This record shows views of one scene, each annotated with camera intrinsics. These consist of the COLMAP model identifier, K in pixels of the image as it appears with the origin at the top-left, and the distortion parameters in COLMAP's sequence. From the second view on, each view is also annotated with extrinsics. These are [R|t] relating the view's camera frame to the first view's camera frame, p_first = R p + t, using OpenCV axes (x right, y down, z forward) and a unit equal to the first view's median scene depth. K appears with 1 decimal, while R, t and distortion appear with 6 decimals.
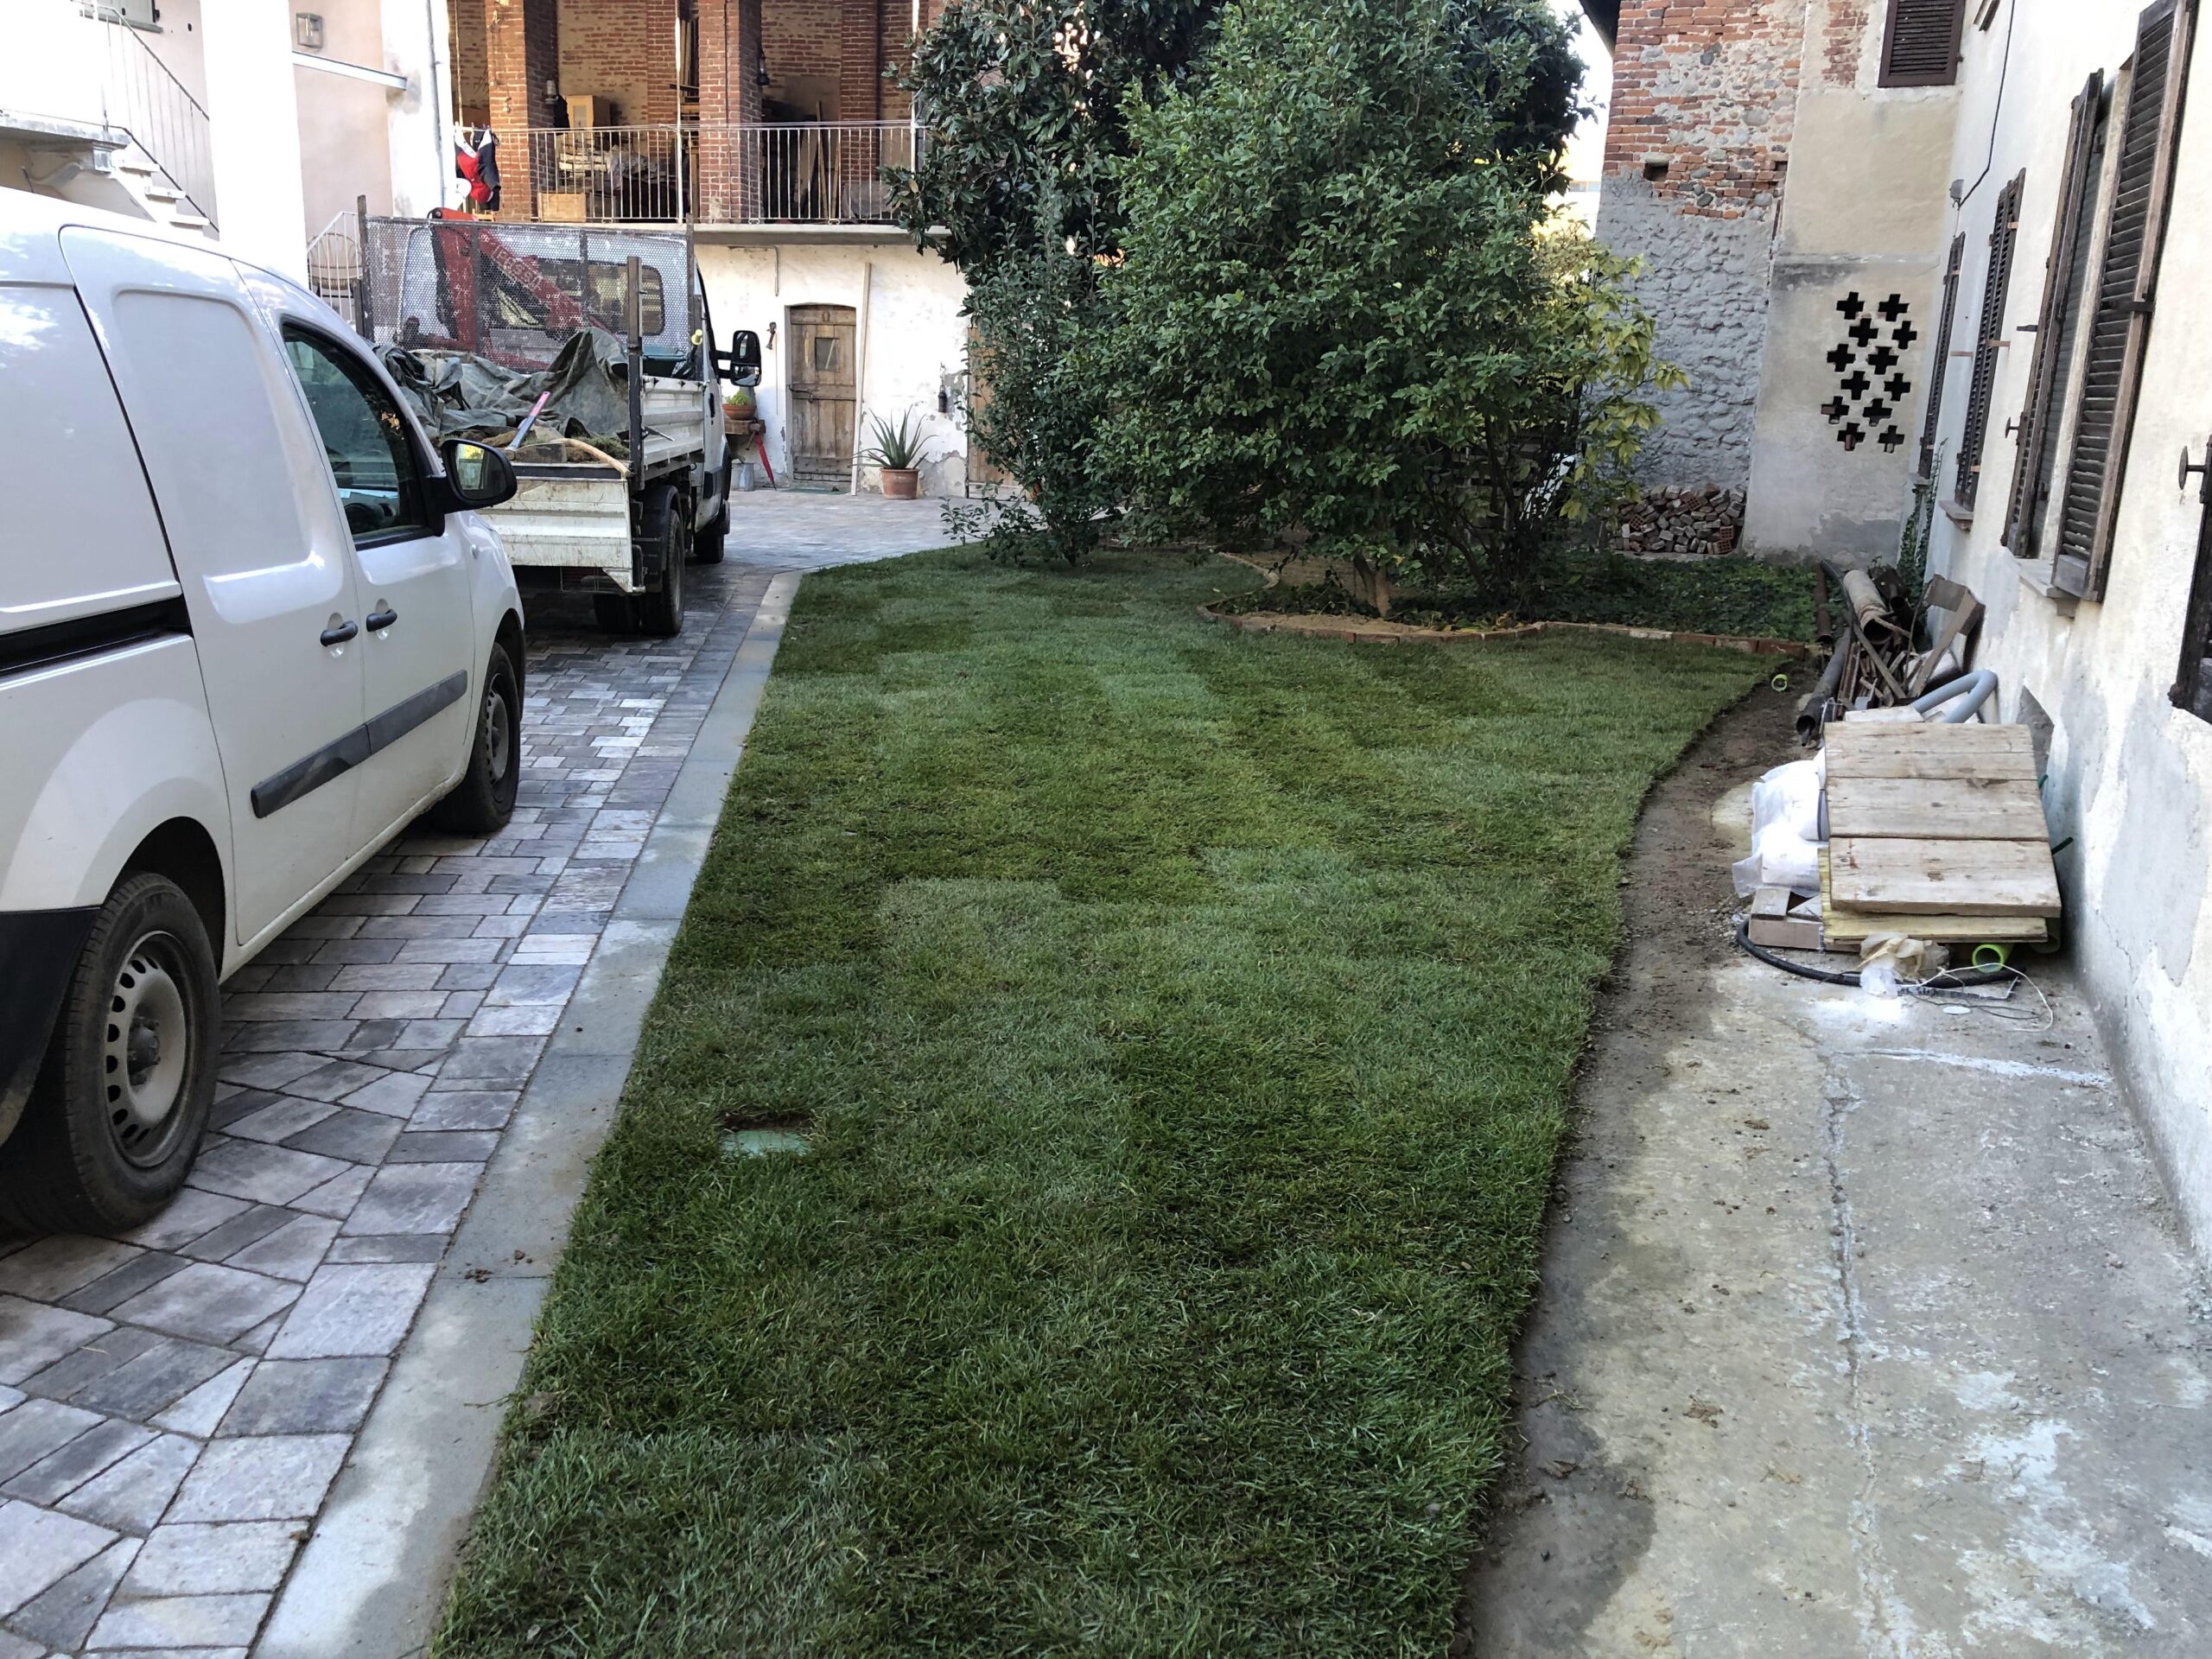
lens RADIAL K [[1789.6, 0, 1111.3], [0, 1789.6, 823.7], [0, 0, 1]] dist [0.035673, -0.041133]
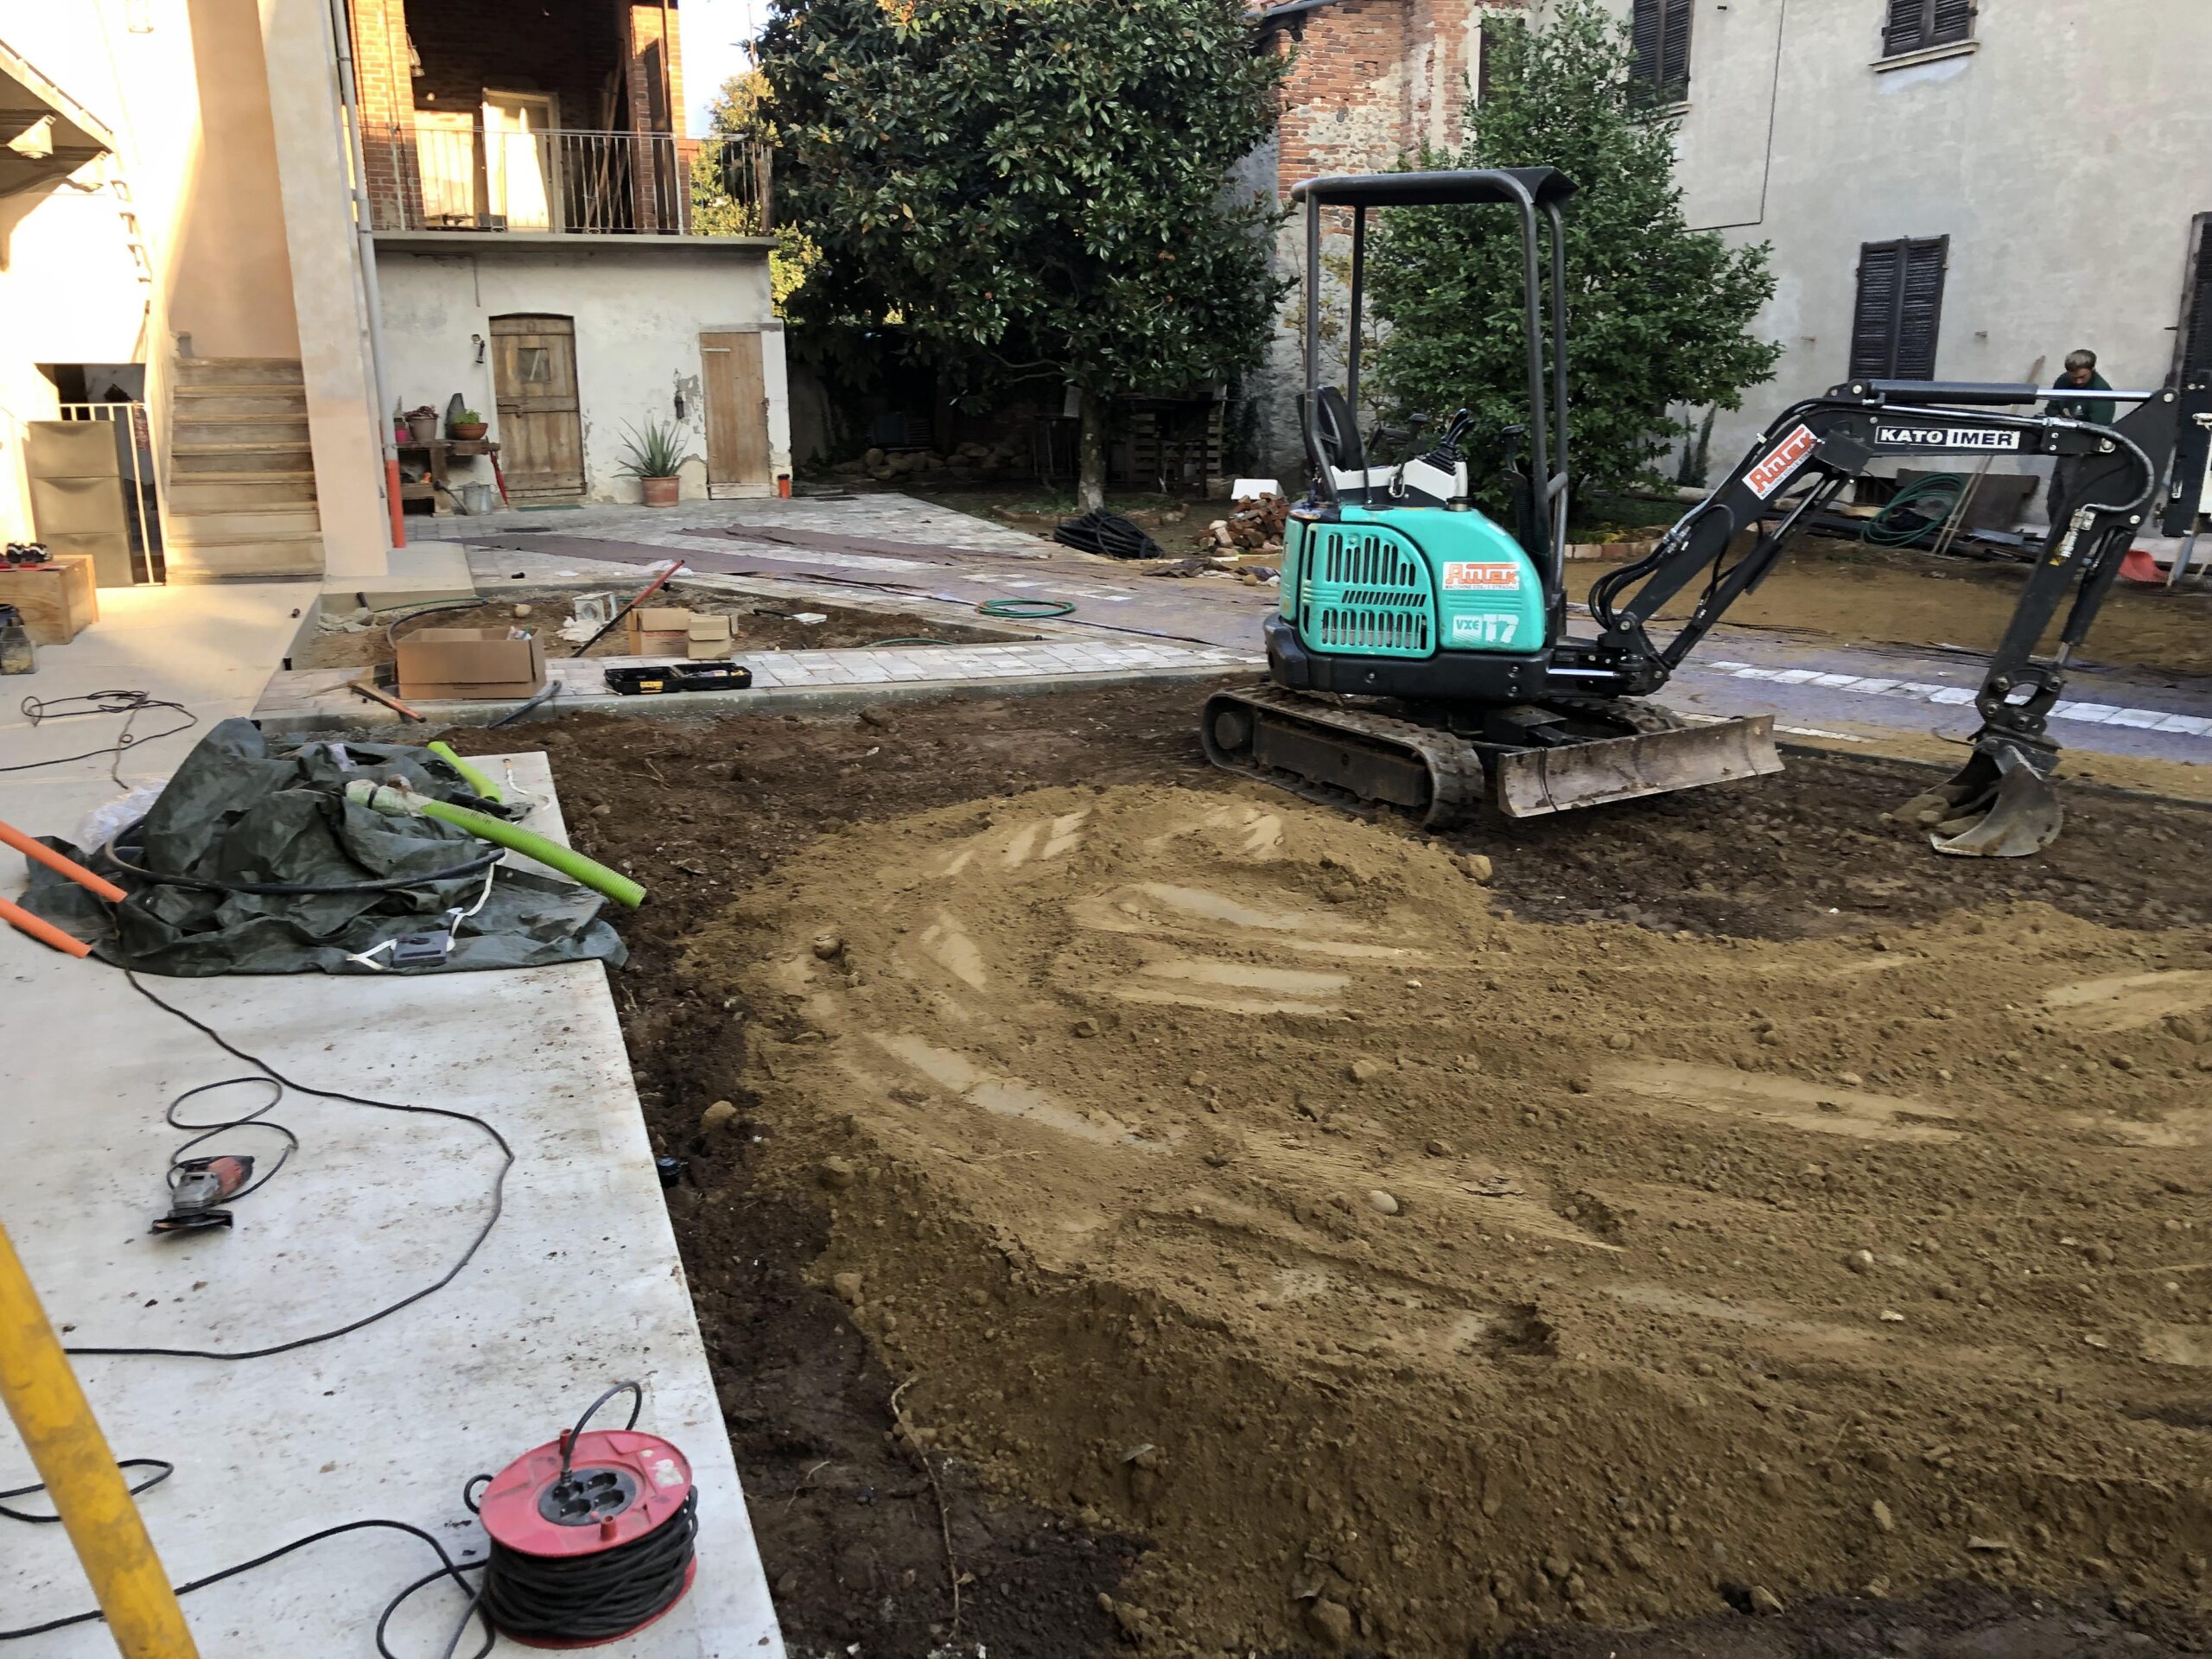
lens RADIAL K [[1789.6, 0, 1112.7], [0, 1789.6, 821.8], [0, 0, 1]] dist [0.035673, -0.041133]
pose [[0.752042, -0.205773, 0.626171, -0.733802], [0.193739, 0.977062, 0.088400, -0.060996], [-0.629998, 0.054833, 0.774659, 0.093765]]
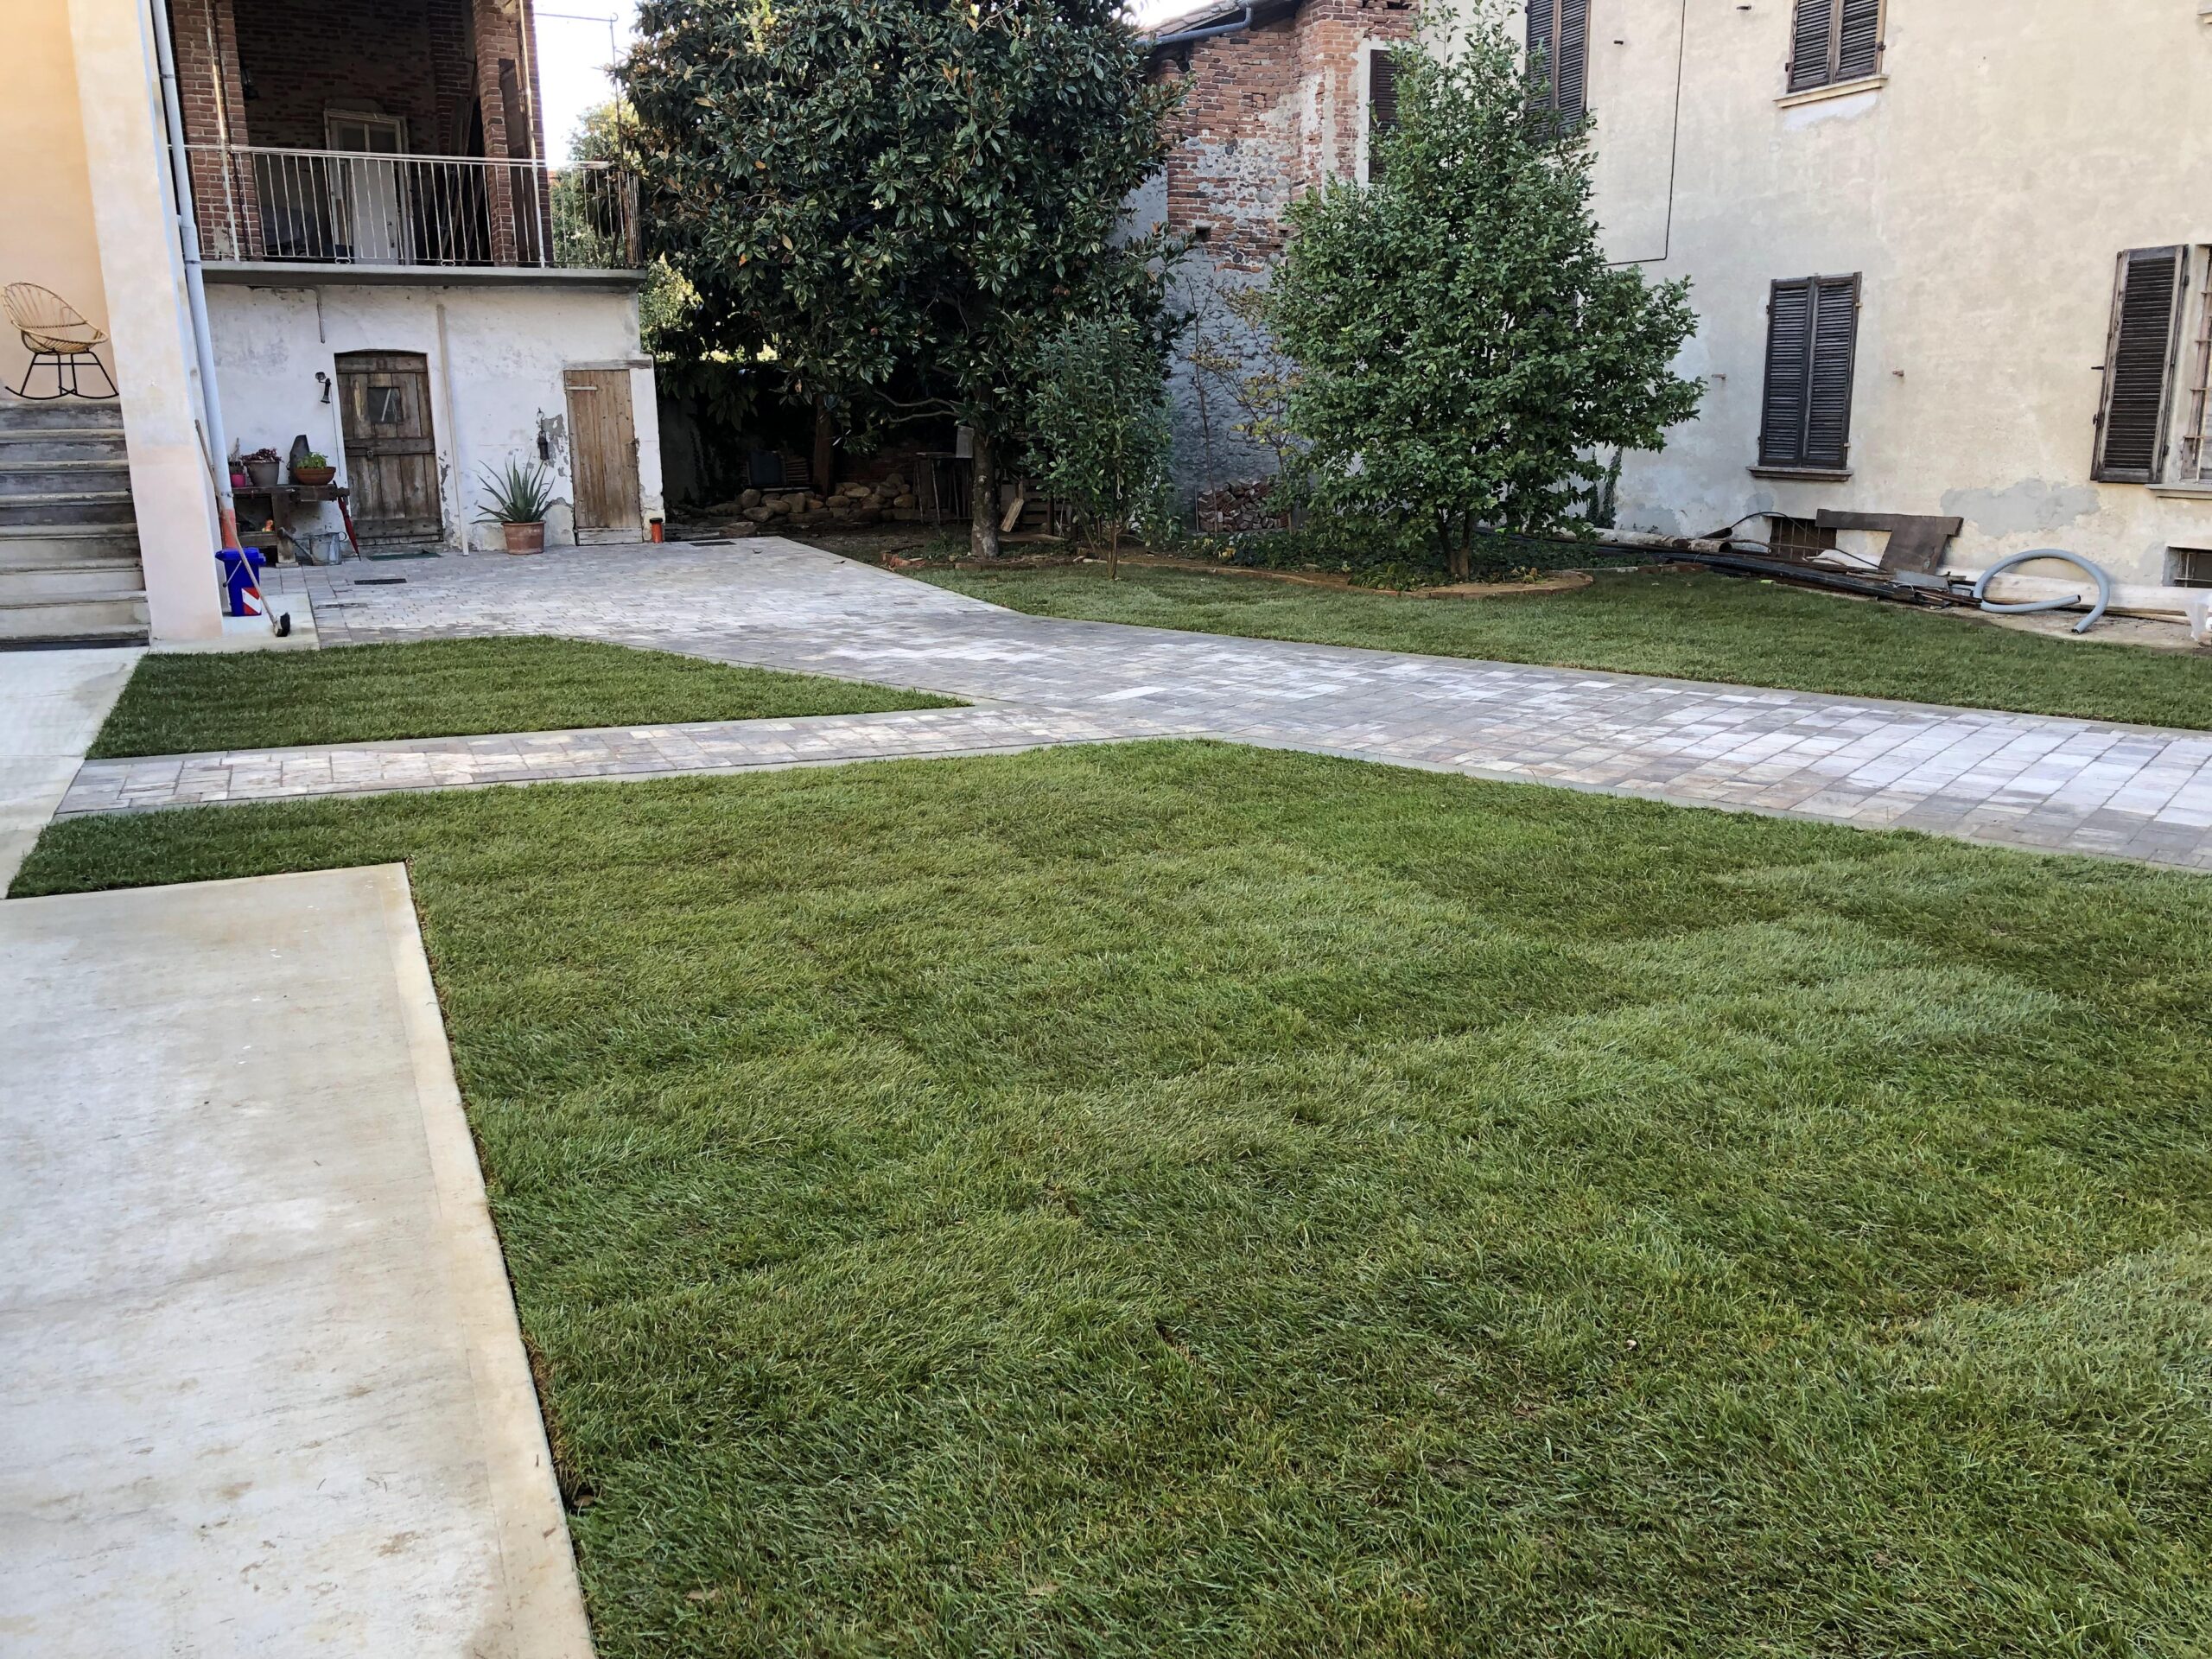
lens RADIAL K [[1789.6, 0, 1116.8], [0, 1789.6, 835.5], [0, 0, 1]] dist [0.035673, -0.041133]
pose [[0.701465, -0.212652, 0.680240, -0.712379], [0.206178, 0.974186, 0.091932, -0.073932], [-0.682230, 0.075764, 0.727201, 0.138424]]
